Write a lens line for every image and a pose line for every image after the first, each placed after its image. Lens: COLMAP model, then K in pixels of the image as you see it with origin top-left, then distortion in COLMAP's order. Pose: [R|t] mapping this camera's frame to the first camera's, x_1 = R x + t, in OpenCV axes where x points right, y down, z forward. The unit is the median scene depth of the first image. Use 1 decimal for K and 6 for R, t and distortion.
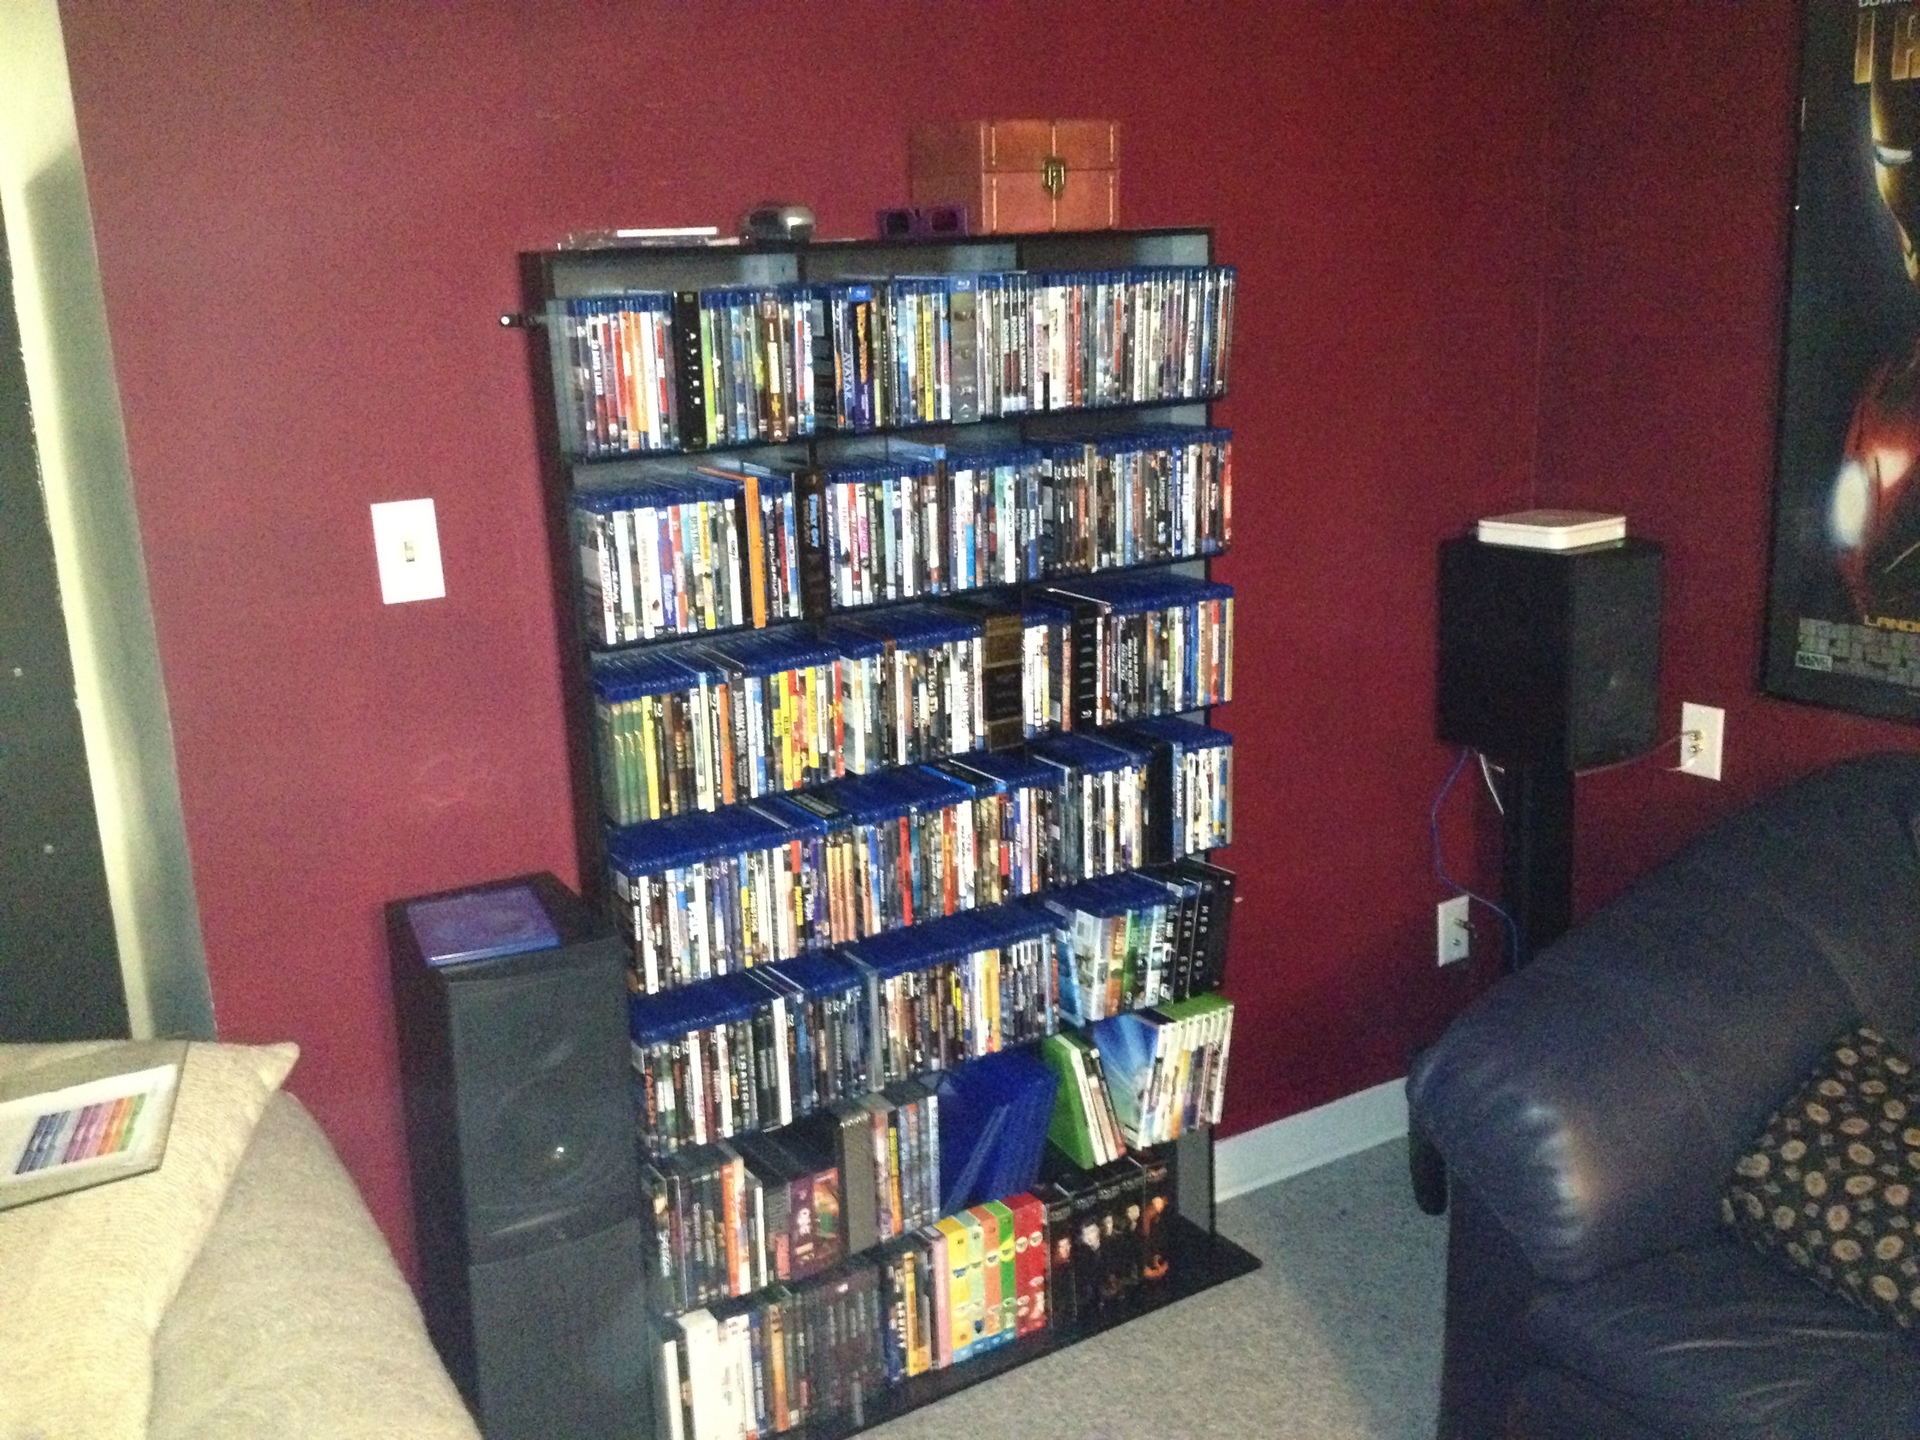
lens RADIAL K [[1719.2, 0, 960.0], [0, 1719.2, 720.0], [0, 0, 1]] dist [0.003372, -0.068646]
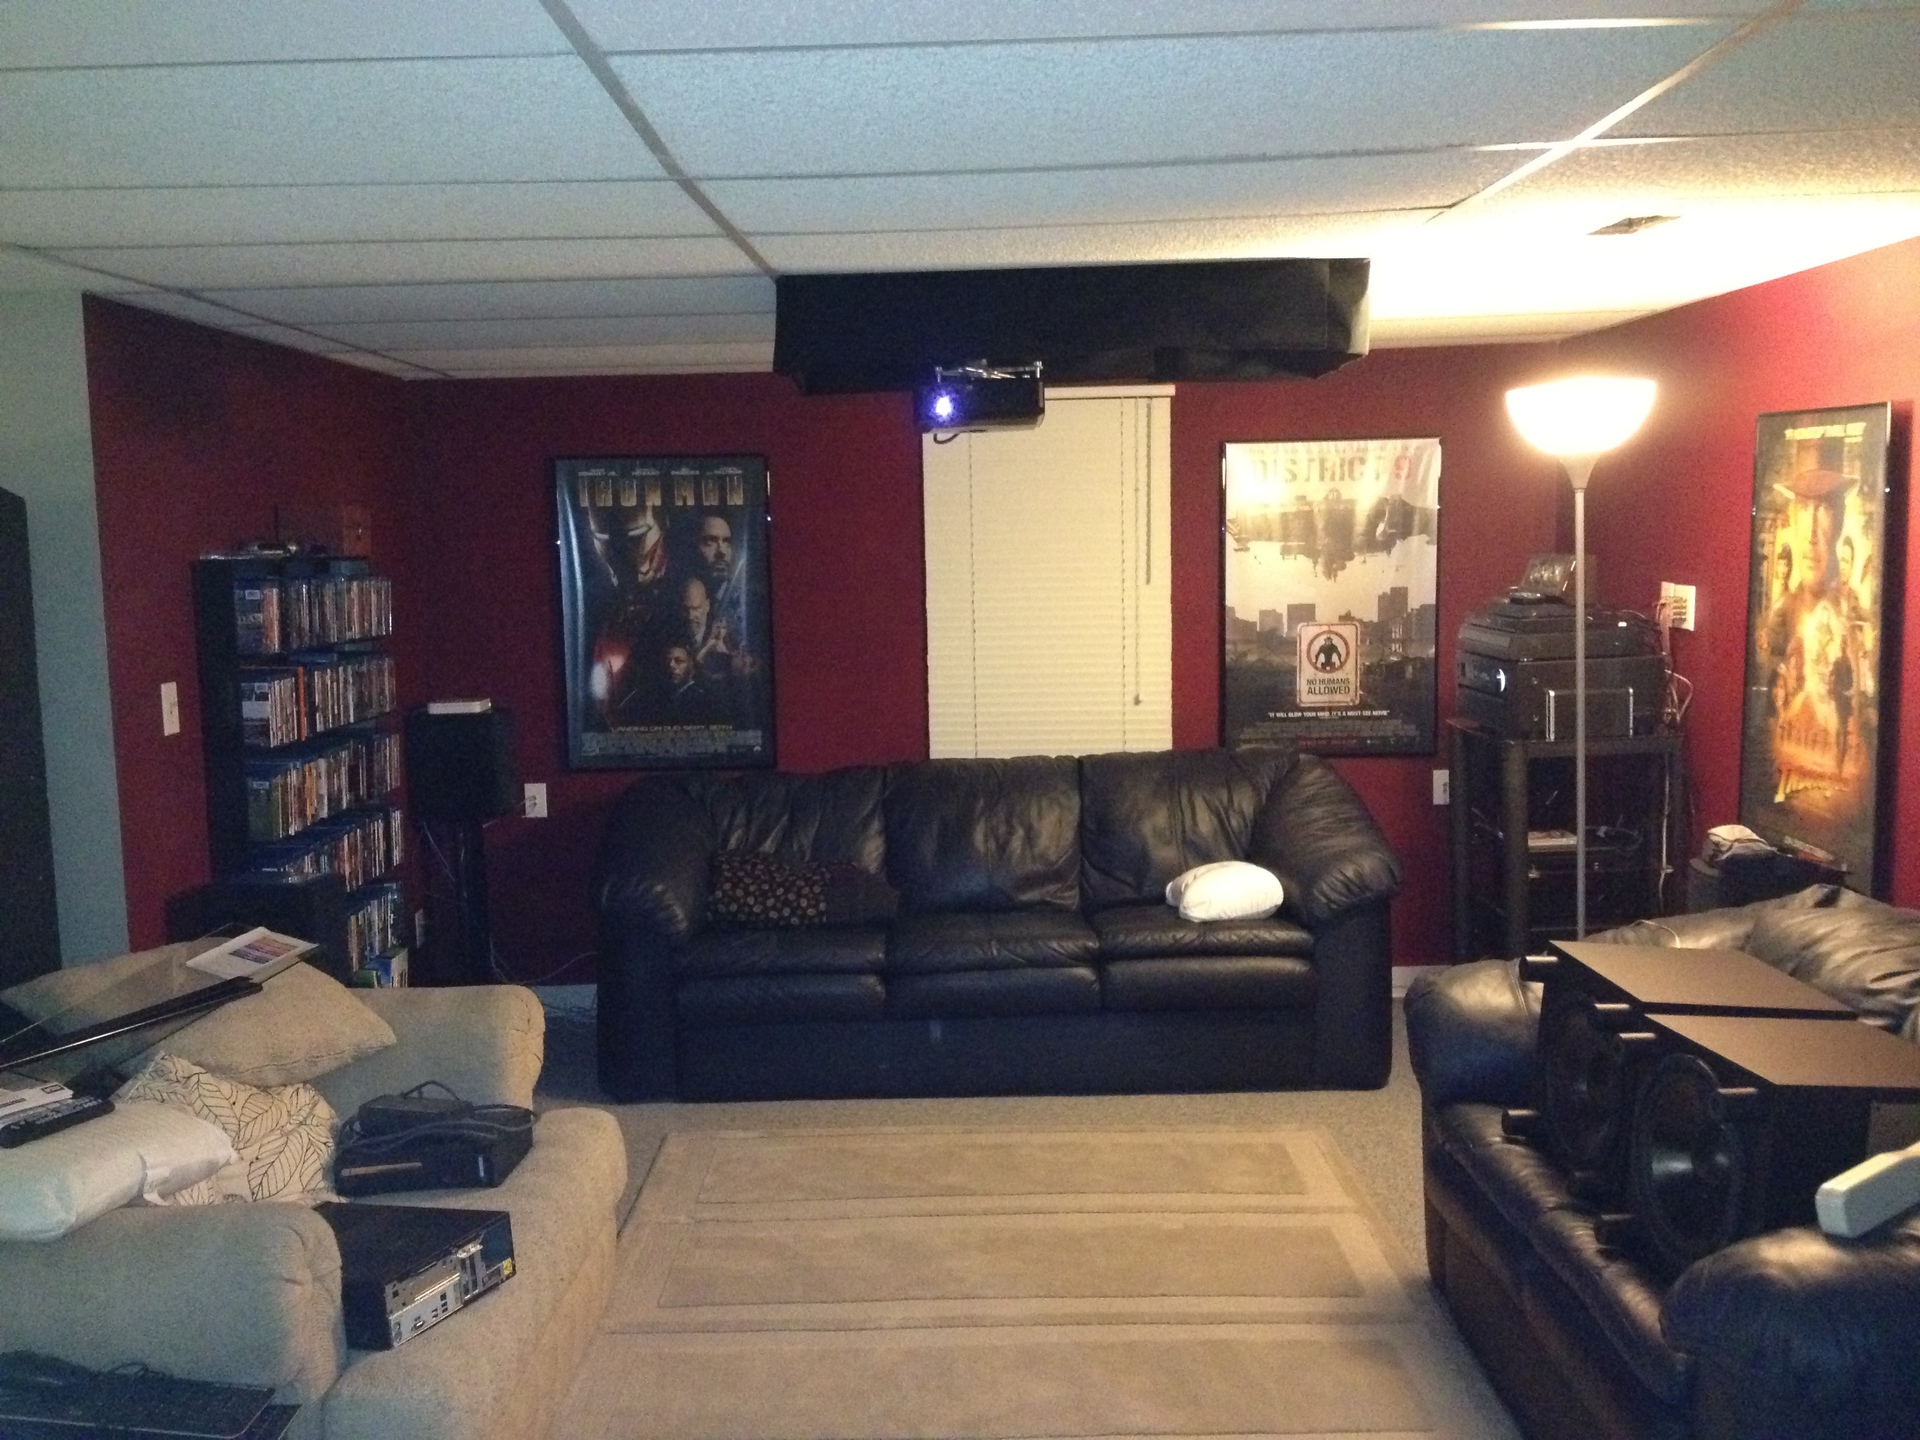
lens RADIAL K [[1719.2, 0, 960.0], [0, 1719.2, 720.0], [0, 0, 1]] dist [0.003372, -0.068646]
pose [[0.486685, -0.041487, 0.872592, -1.318520], [0.207958, 0.975658, -0.069601, 0.195778], [-0.848464, 0.215336, 0.483465, -0.549211]]
